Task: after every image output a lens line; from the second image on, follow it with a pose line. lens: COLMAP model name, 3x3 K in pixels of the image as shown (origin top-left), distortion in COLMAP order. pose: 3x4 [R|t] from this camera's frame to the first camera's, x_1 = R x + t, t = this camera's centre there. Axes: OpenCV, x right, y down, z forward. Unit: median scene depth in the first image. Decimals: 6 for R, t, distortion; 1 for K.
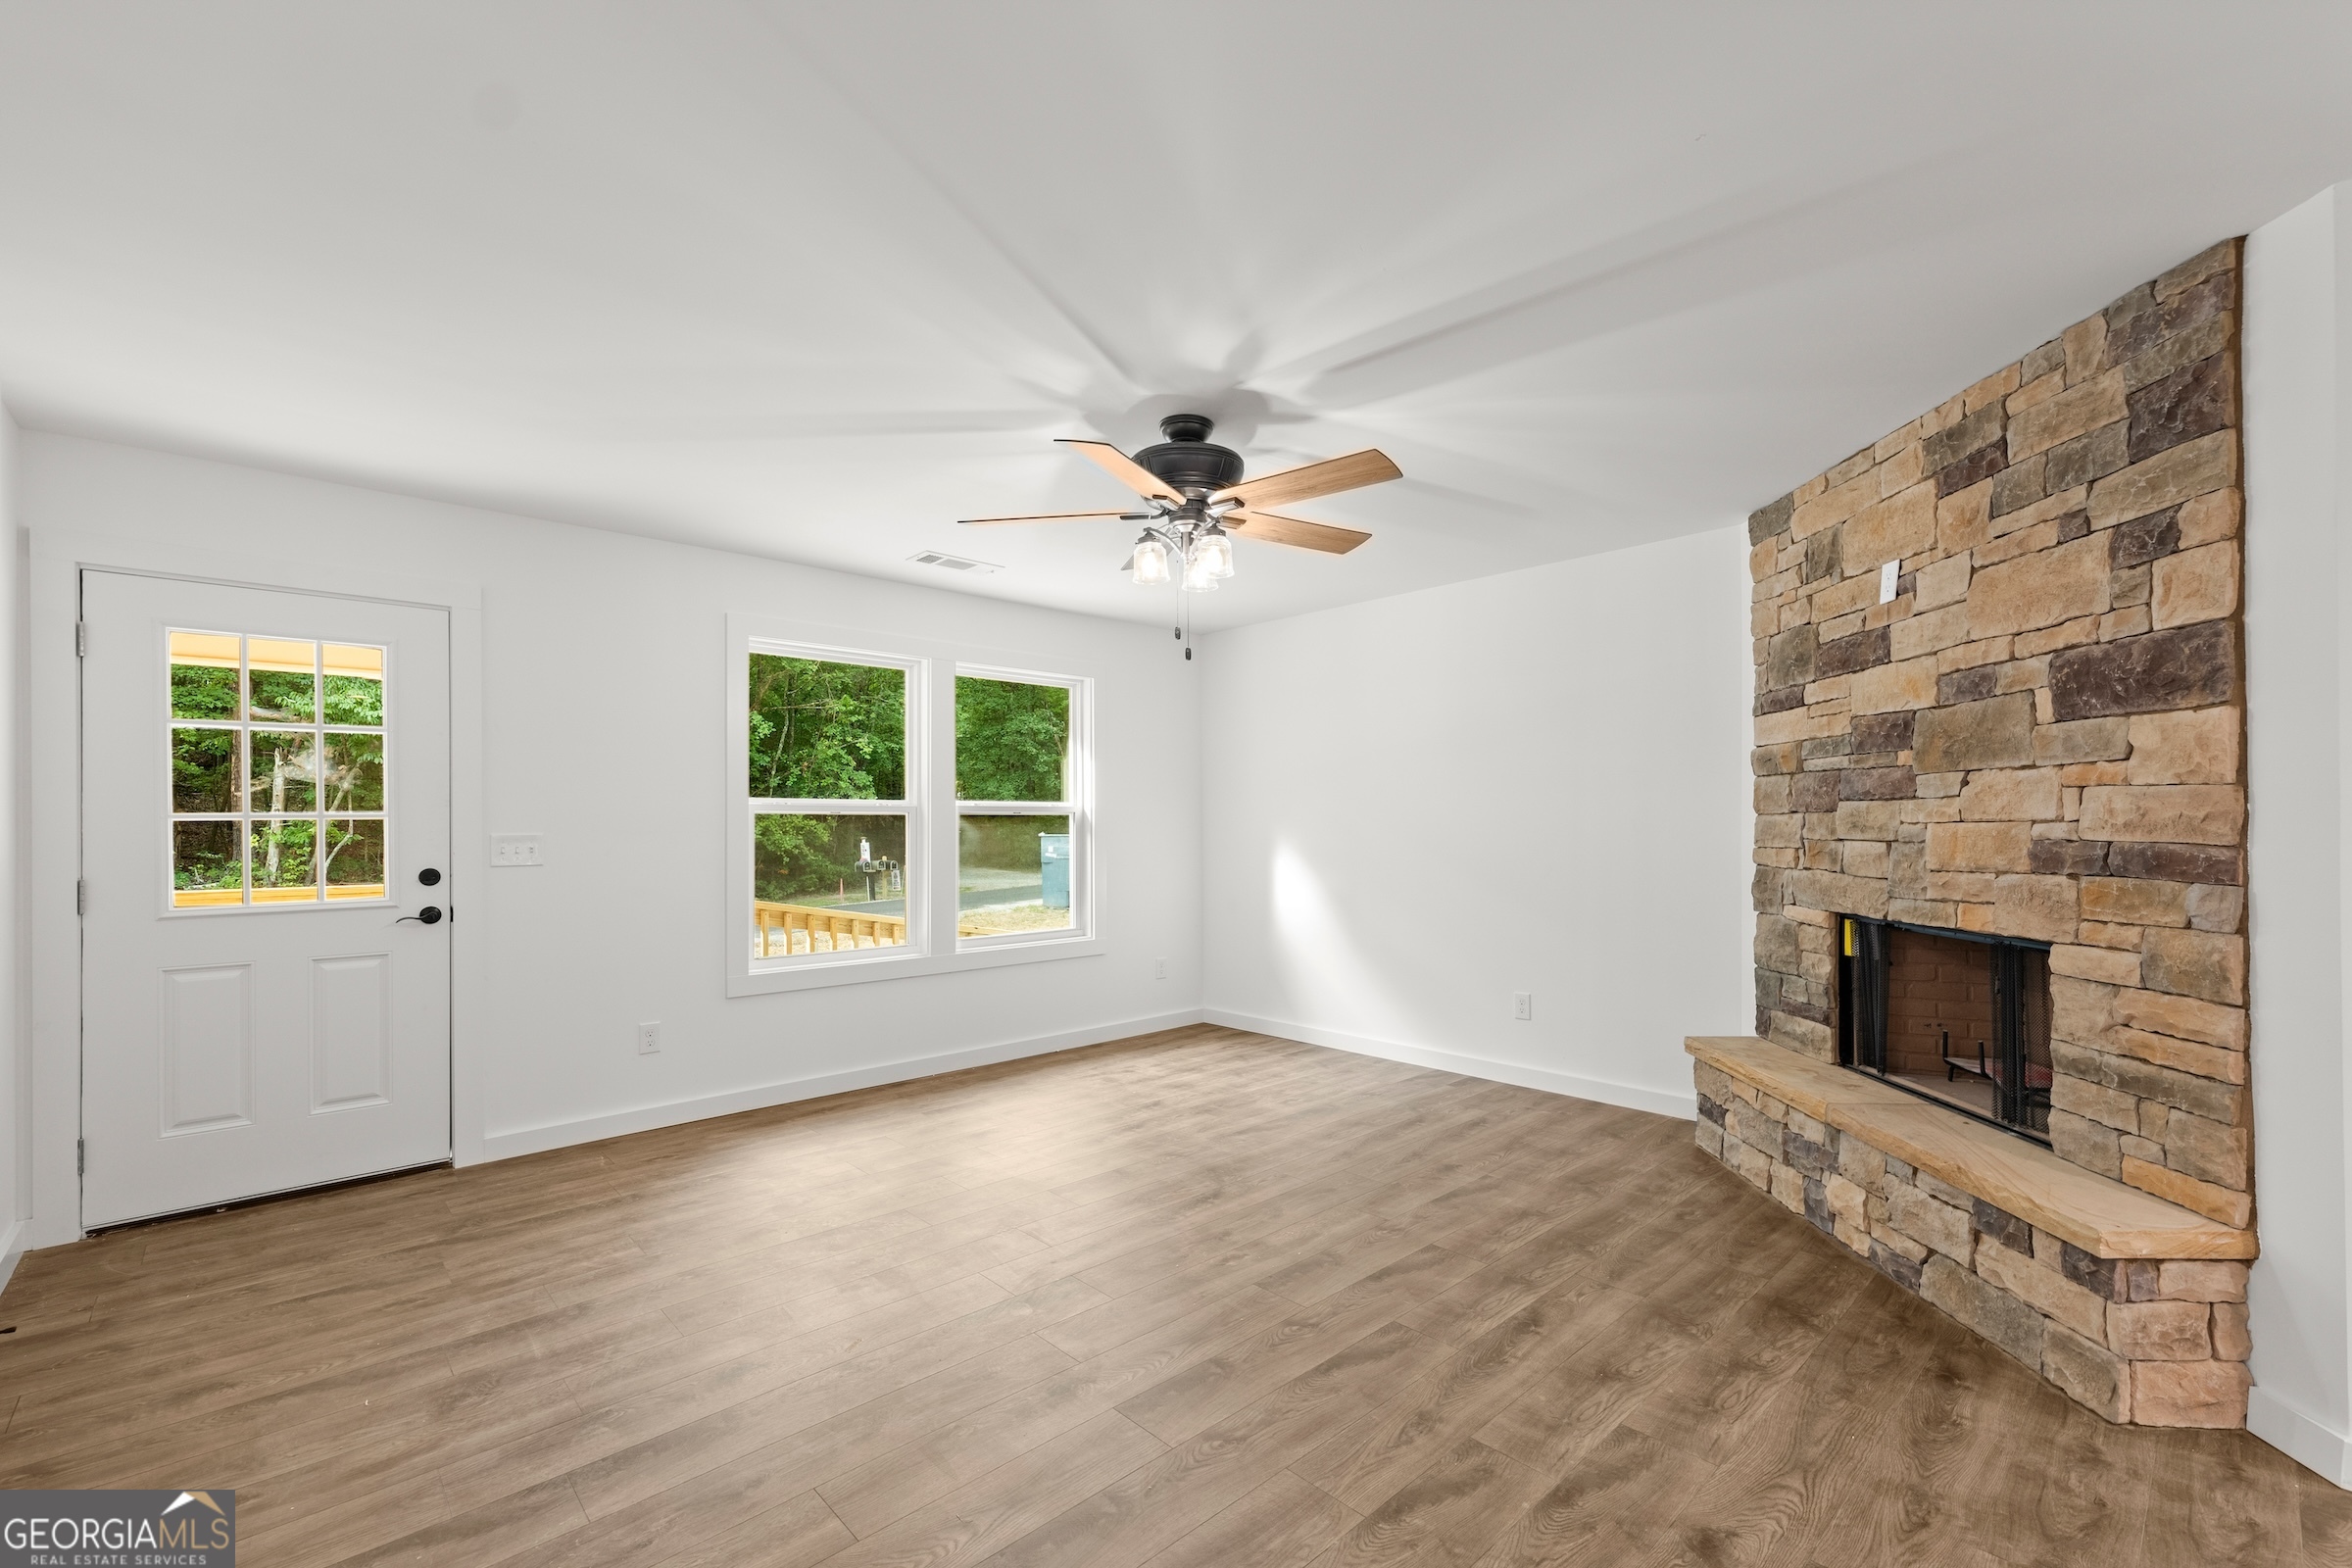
lens RADIAL K [[992.7, 0, 1210.4], [0, 992.7, 816.3], [0, 0, 1]] dist [-0.000002, -0.000030]
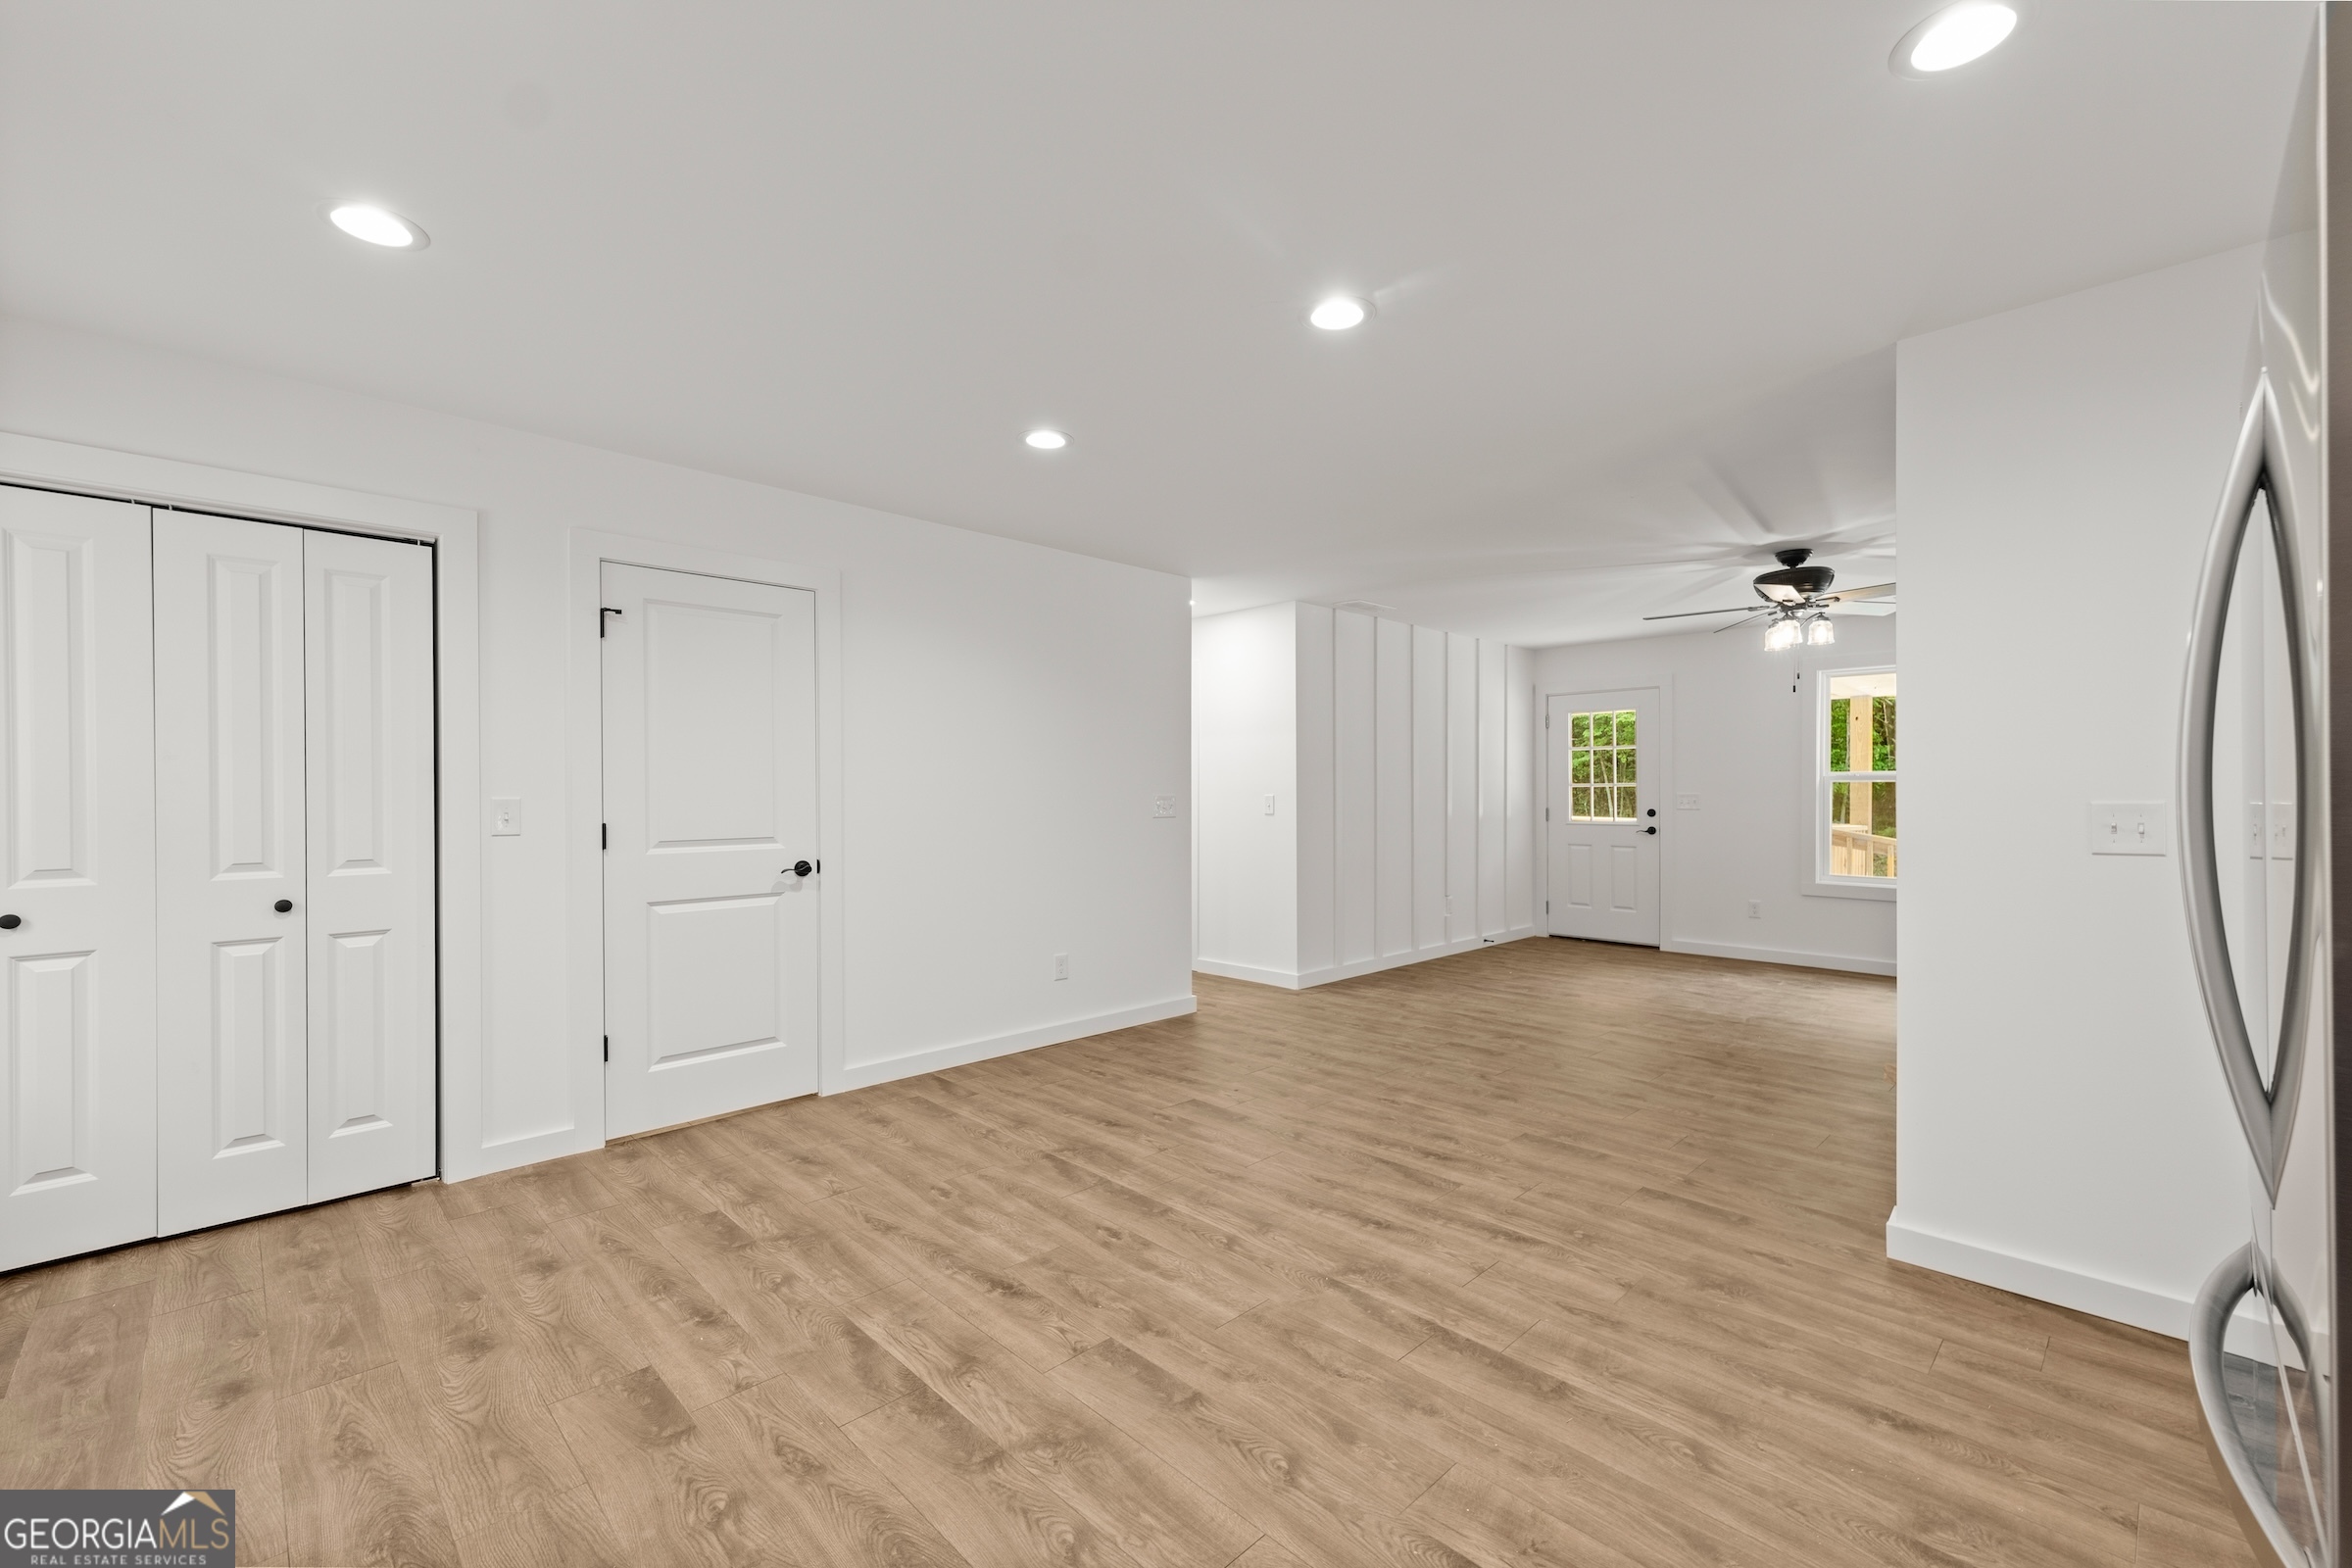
lens RADIAL K [[977.9, 0, 1195.8], [0, 977.9, 798.6], [0, 0, 1]] dist [0.010377, 0.000021]
pose [[0.020057, 0.011696, -0.999730, 1.711469], [0.007859, 0.999899, 0.011856, -0.004131], [0.999768, -0.008095, 0.019963, -0.047259]]
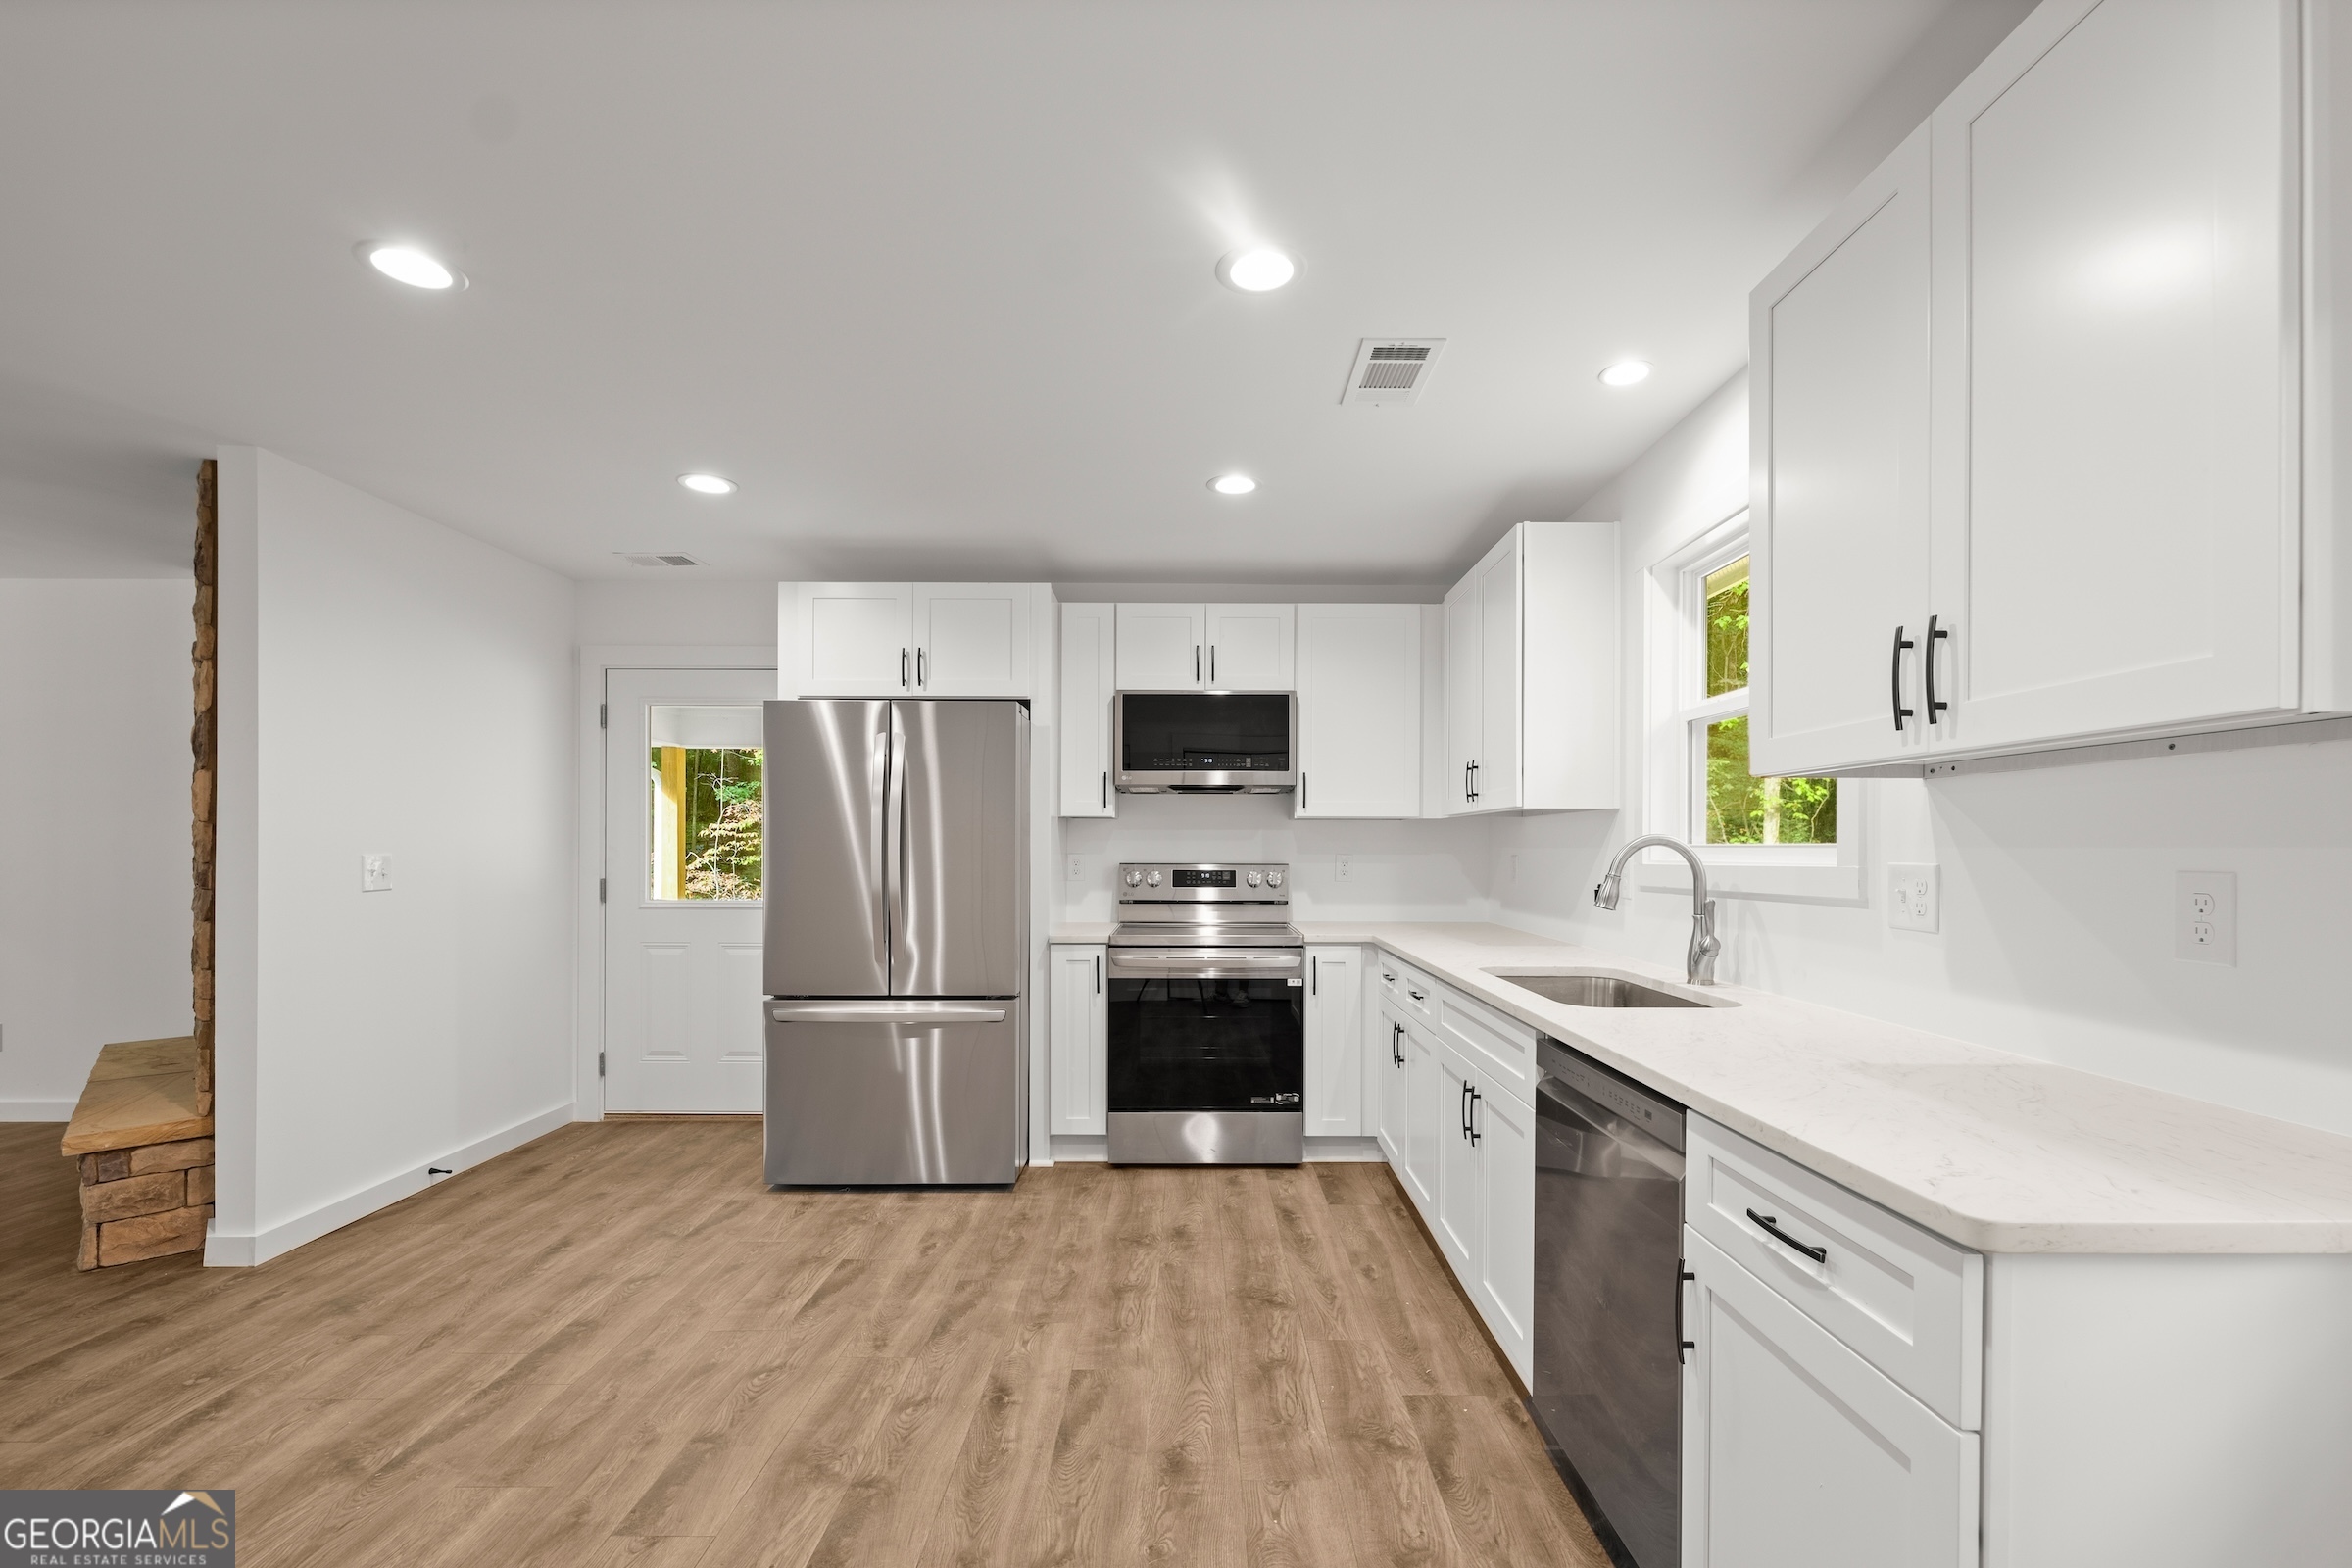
lens RADIAL K [[988.1, 0, 1175.8], [0, 988.1, 842.8], [0, 0, 1]] dist [0.000651, 0.000166]
pose [[0.700362, 0.008677, 0.713735, 0.724148], [-0.010630, 0.999942, -0.001726, -0.010114], [-0.713709, -0.006378, 0.700414, -0.804198]]
